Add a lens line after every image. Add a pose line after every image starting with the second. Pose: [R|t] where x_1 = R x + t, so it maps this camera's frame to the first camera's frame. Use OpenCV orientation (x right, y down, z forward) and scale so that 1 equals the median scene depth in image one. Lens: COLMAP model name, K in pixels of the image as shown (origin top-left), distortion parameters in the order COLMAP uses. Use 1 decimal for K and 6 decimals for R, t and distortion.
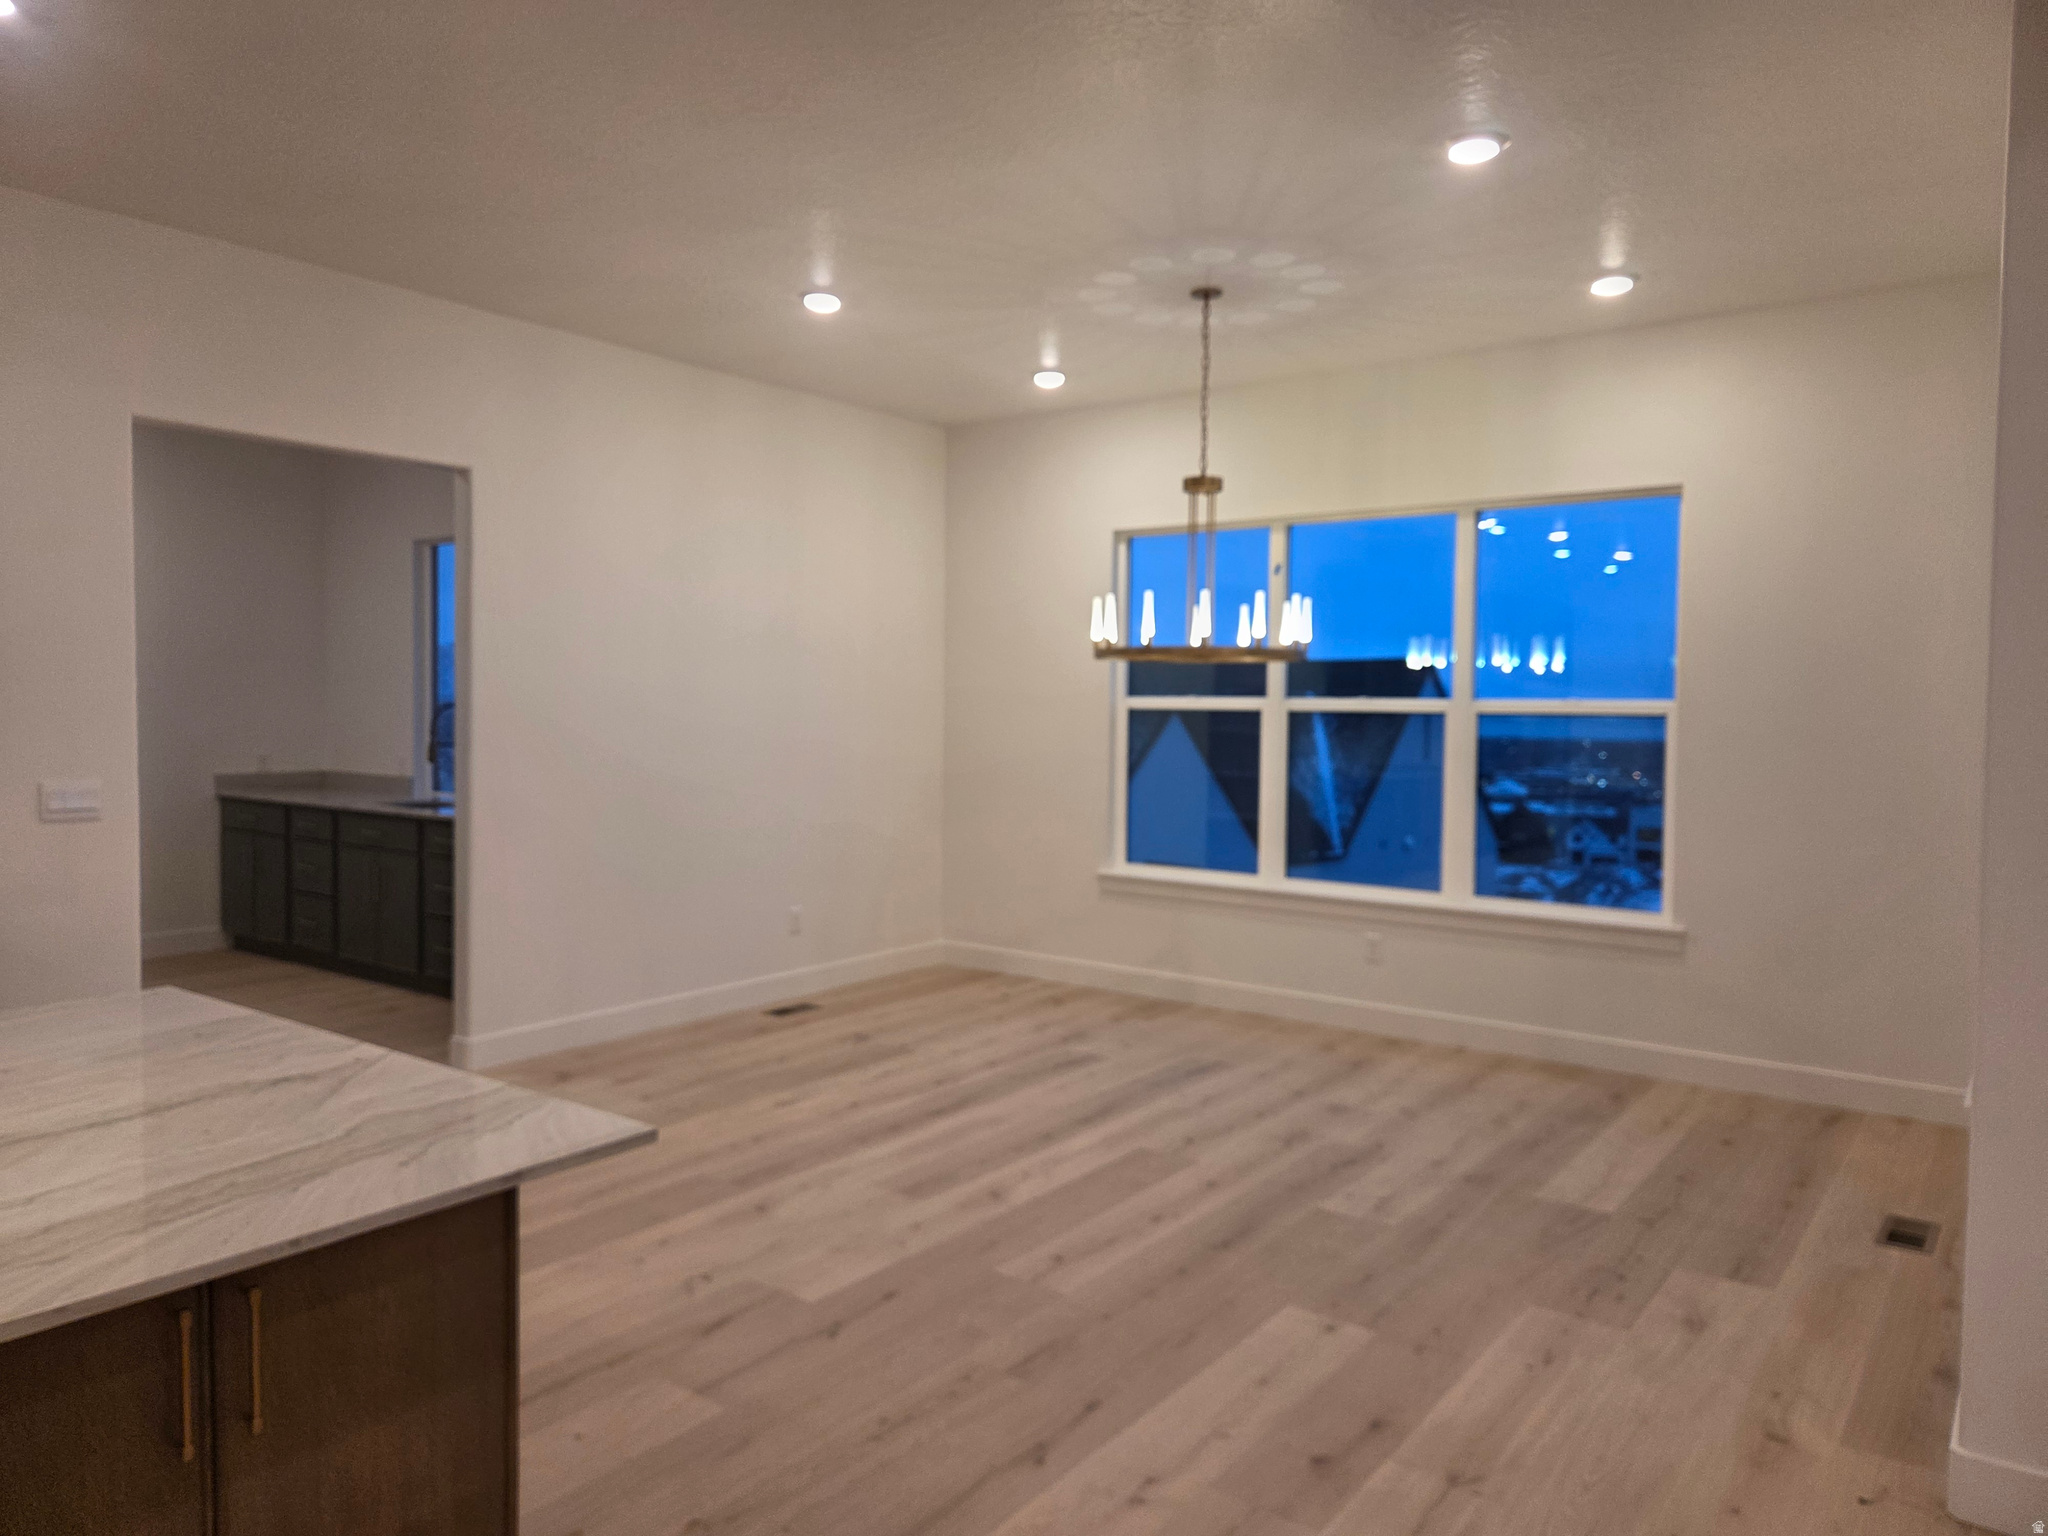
lens RADIAL K [[1338.1, 0, 1024.0], [0, 1338.1, 768.0], [0, 0, 1]] dist [0.002334, -0.001017]
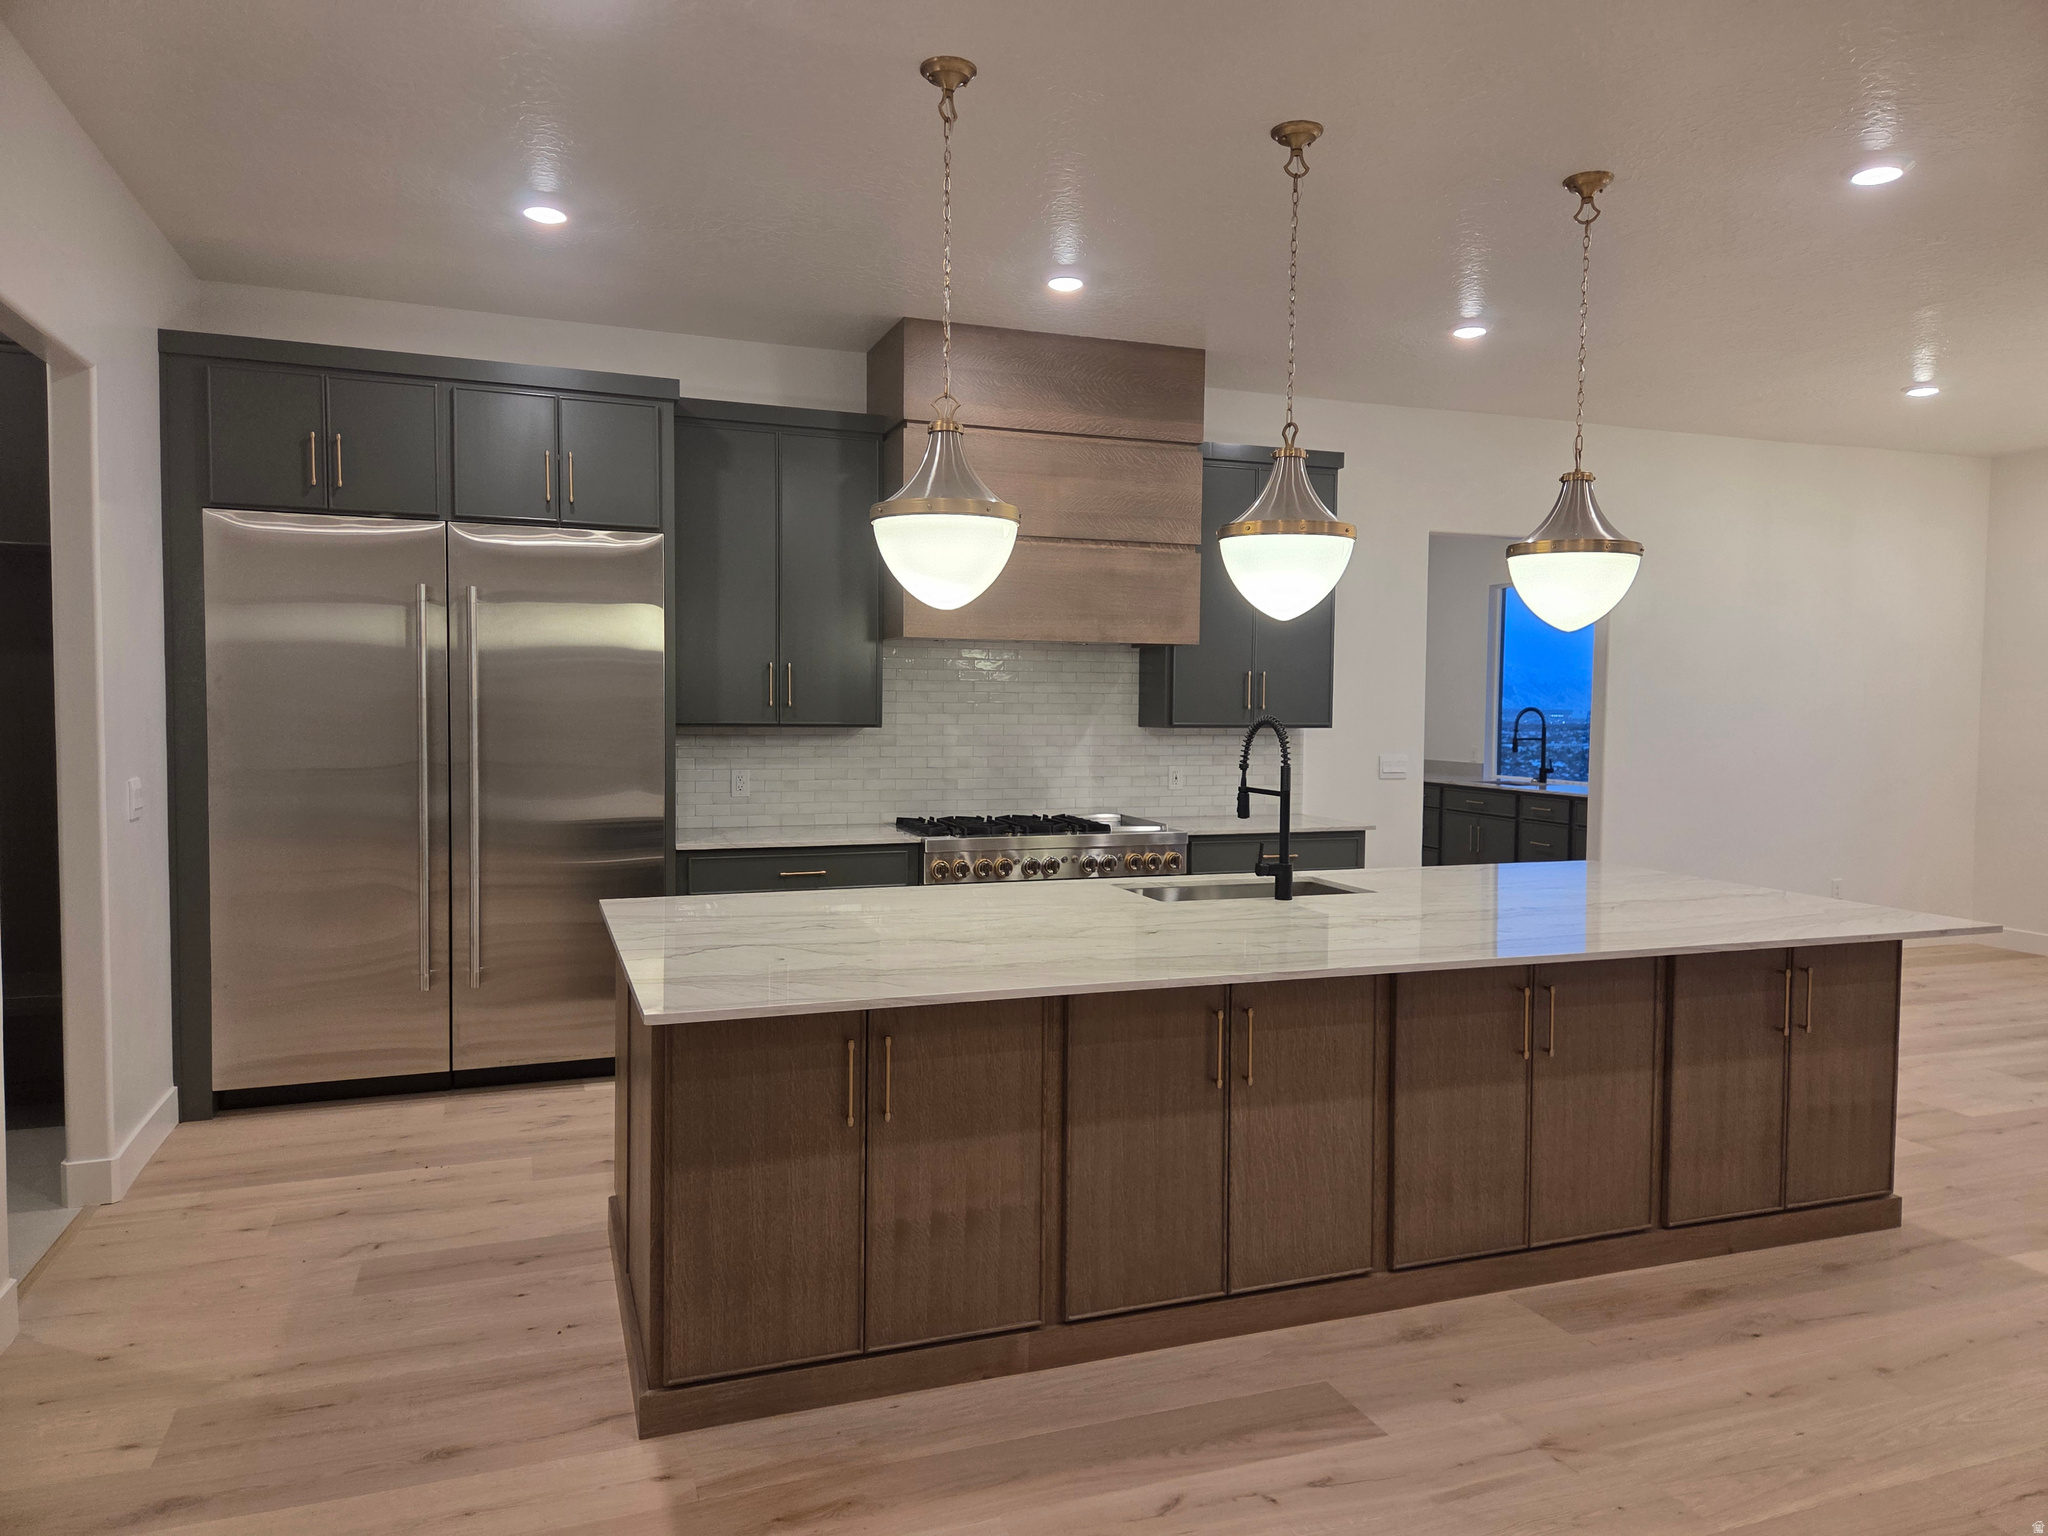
lens RADIAL K [[1338.1, 0, 1024.0], [0, 1338.1, 768.0], [0, 0, 1]] dist [0.002334, -0.001017]
pose [[0.824285, 0.025864, -0.565584, -0.117707], [-0.026694, 0.999620, 0.006807, 0.020810], [0.565545, 0.009487, 0.824663, -0.496103]]
